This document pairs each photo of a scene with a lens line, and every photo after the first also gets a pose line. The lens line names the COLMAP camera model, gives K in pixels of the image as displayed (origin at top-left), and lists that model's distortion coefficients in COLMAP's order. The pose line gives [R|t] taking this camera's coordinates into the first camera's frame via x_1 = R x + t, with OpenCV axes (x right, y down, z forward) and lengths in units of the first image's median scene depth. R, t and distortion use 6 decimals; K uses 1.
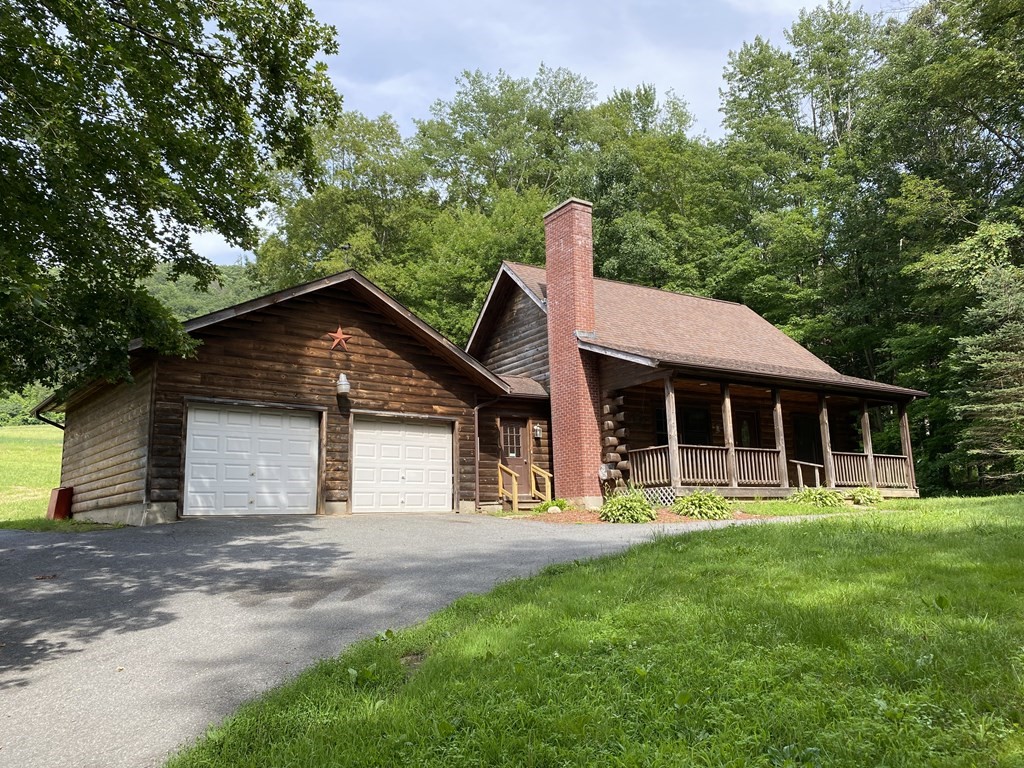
lens RADIAL K [[778.6, 0, 507.8], [0, 778.6, 385.8], [0, 0, 1]] dist [0.028472, -0.042614]
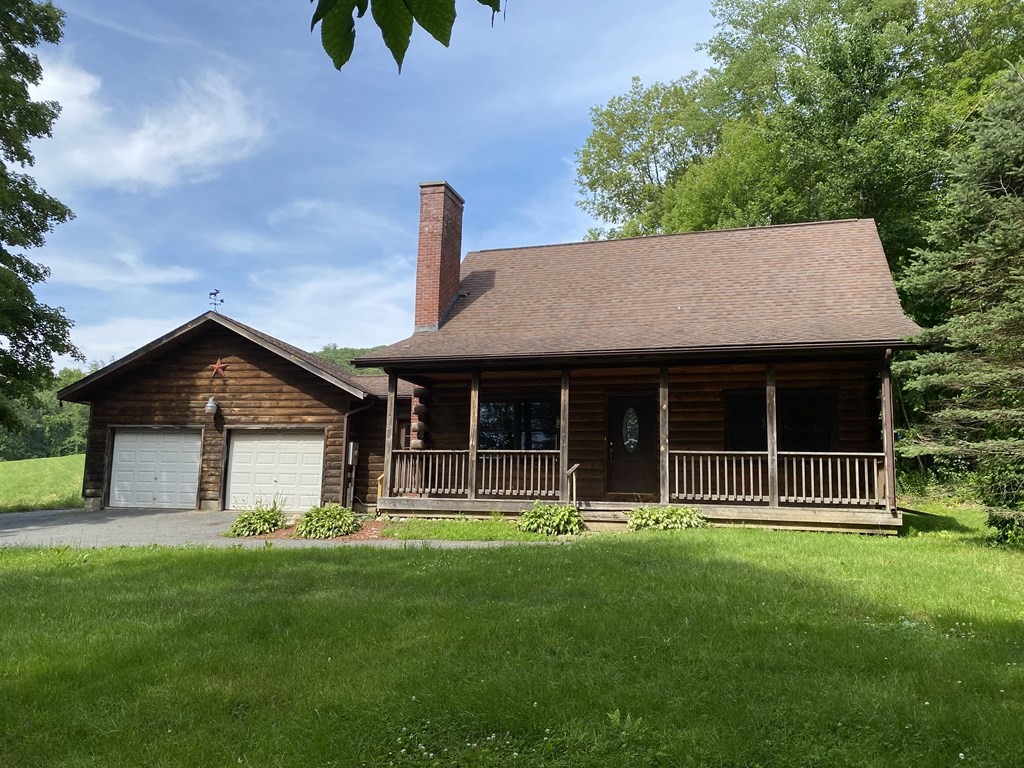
lens RADIAL K [[778.6, 0, 507.8], [0, 778.6, 385.8], [0, 0, 1]] dist [0.028472, -0.042614]
pose [[0.641870, -0.070976, -0.763522, 1.012473], [0.098158, 0.995121, -0.009986, 0.024430], [0.760505, -0.068536, 0.645705, 0.547767]]
